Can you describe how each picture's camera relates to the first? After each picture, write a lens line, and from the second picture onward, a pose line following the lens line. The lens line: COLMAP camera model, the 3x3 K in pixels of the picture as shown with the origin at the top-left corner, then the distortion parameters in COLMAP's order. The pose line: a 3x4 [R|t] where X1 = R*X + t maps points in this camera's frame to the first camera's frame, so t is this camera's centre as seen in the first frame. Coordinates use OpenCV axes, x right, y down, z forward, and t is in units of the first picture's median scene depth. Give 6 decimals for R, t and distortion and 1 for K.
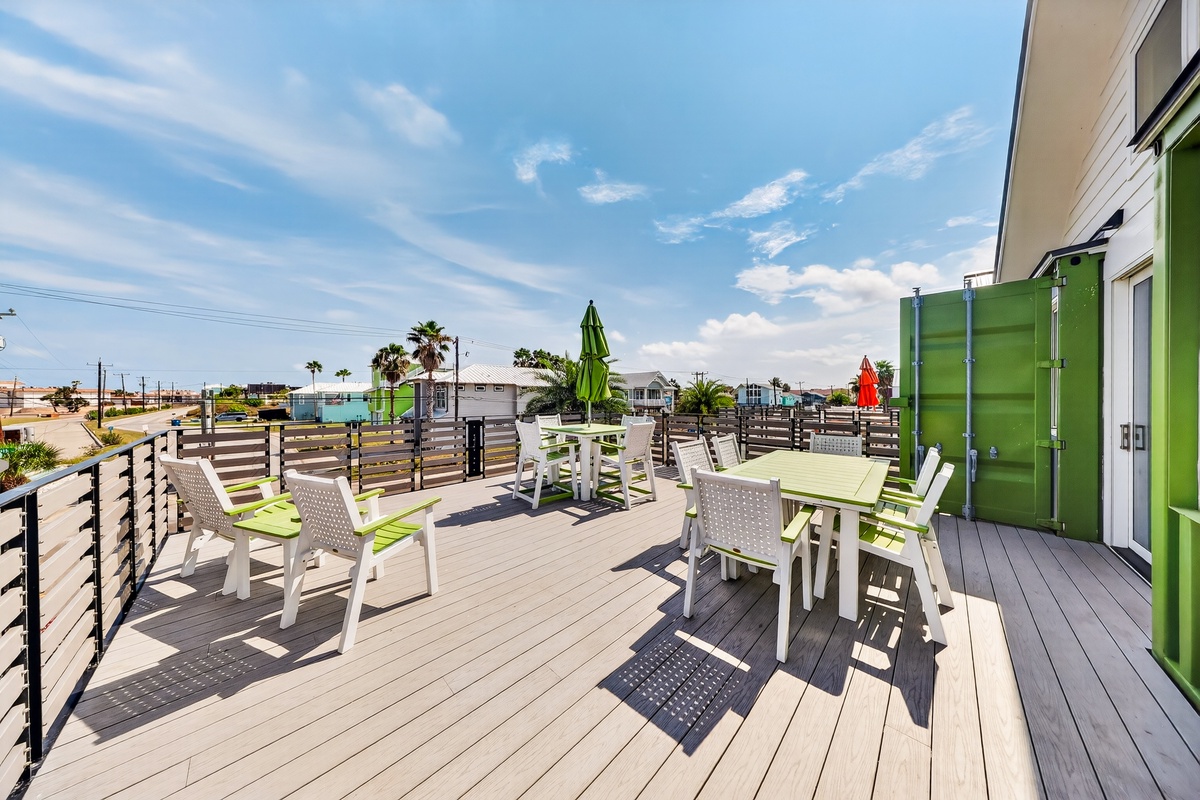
lens RADIAL K [[342.9, 0, 600.0], [0, 342.9, 400.0], [0, 0, 1]] dist [0.000922, 0.000055]
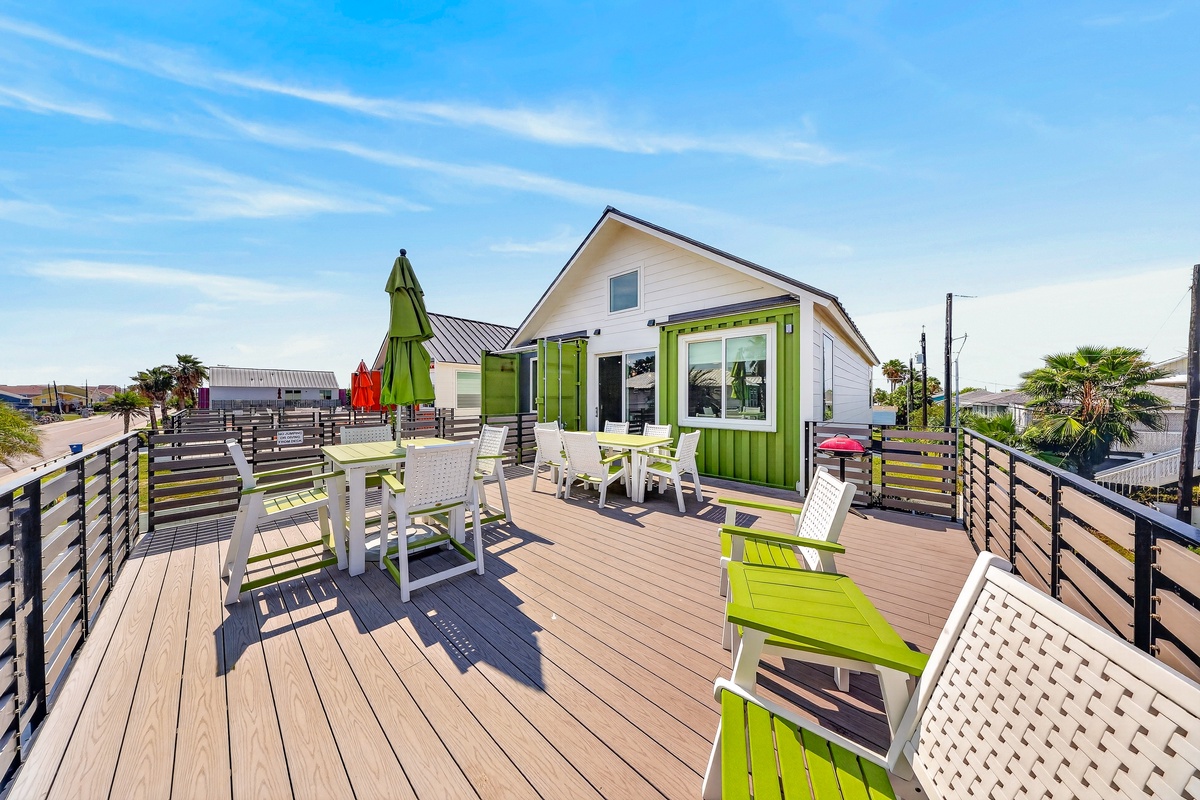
lens RADIAL K [[342.9, 0, 600.0], [0, 342.9, 400.0], [0, 0, 1]] dist [0.000922, 0.000055]
pose [[-0.058320, -0.007808, 0.998267, -0.798158], [0.010408, 0.999910, 0.008429, -0.009649], [-0.998244, 0.010881, -0.058234, 0.767639]]
